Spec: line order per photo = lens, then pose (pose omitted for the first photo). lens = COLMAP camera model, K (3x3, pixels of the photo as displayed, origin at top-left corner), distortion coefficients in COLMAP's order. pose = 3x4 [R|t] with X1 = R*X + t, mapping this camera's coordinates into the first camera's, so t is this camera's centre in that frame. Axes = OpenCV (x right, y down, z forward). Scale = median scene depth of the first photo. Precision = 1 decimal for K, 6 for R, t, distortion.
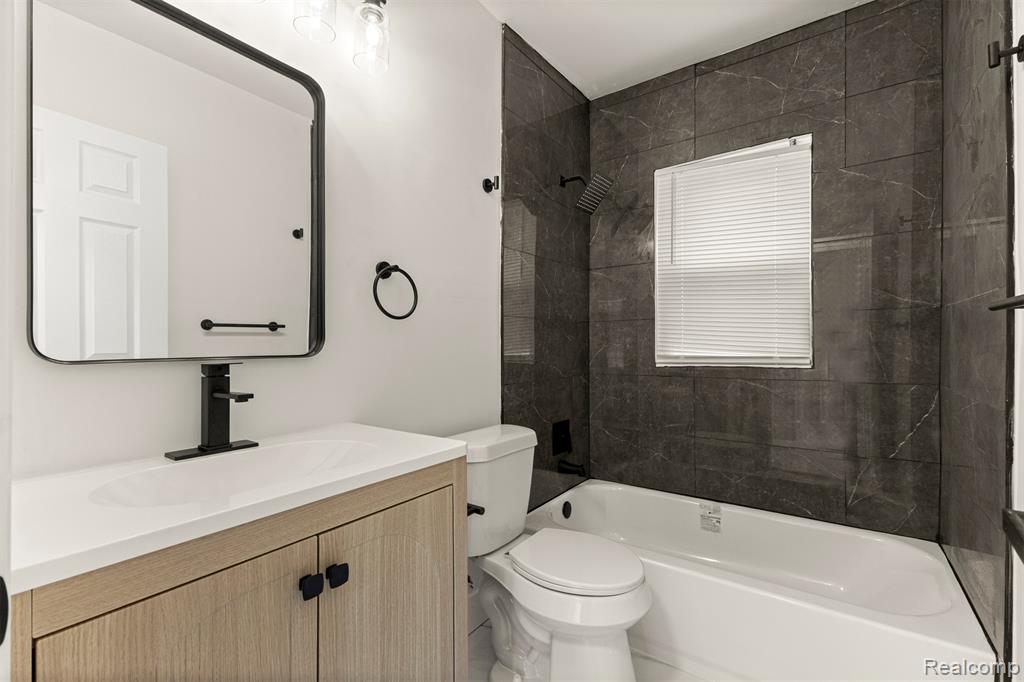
lens RADIAL K [[443.2, 0, 515.0], [0, 443.2, 346.0], [0, 0, 1]] dist [0.011596, 0.000267]
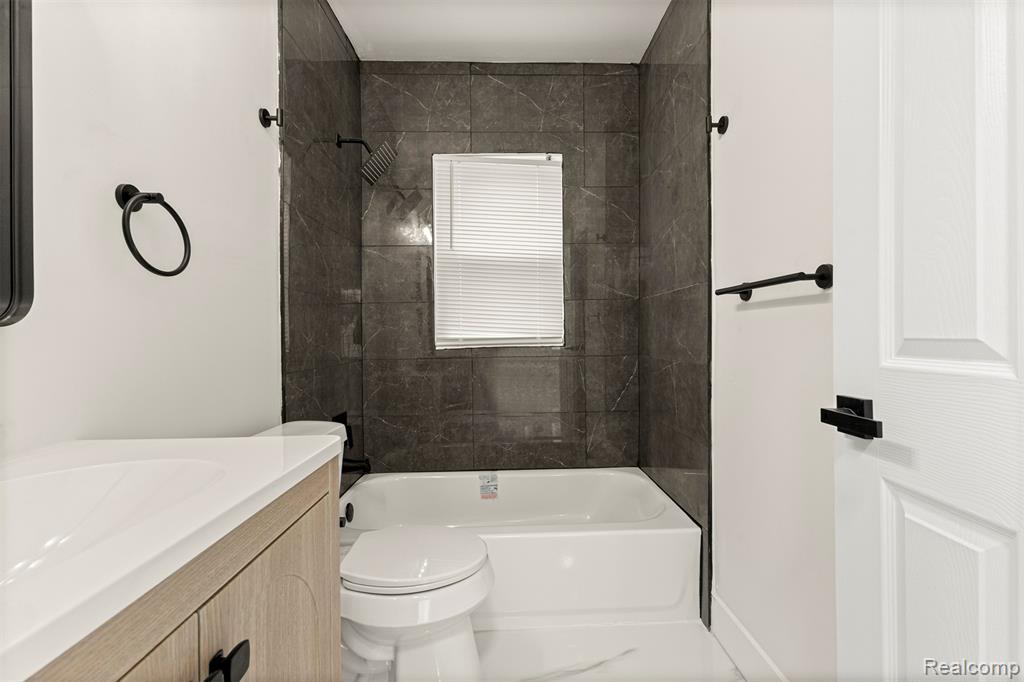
lens RADIAL K [[442.4, 0, 512.0], [0, 442.4, 341.0], [0, 0, 1]] dist [0.009237, 0.000148]
pose [[0.800554, -0.011502, 0.599151, -0.167325], [0.010122, 0.999933, 0.005671, 0.026556], [-0.599175, 0.001525, 0.800616, 0.104426]]
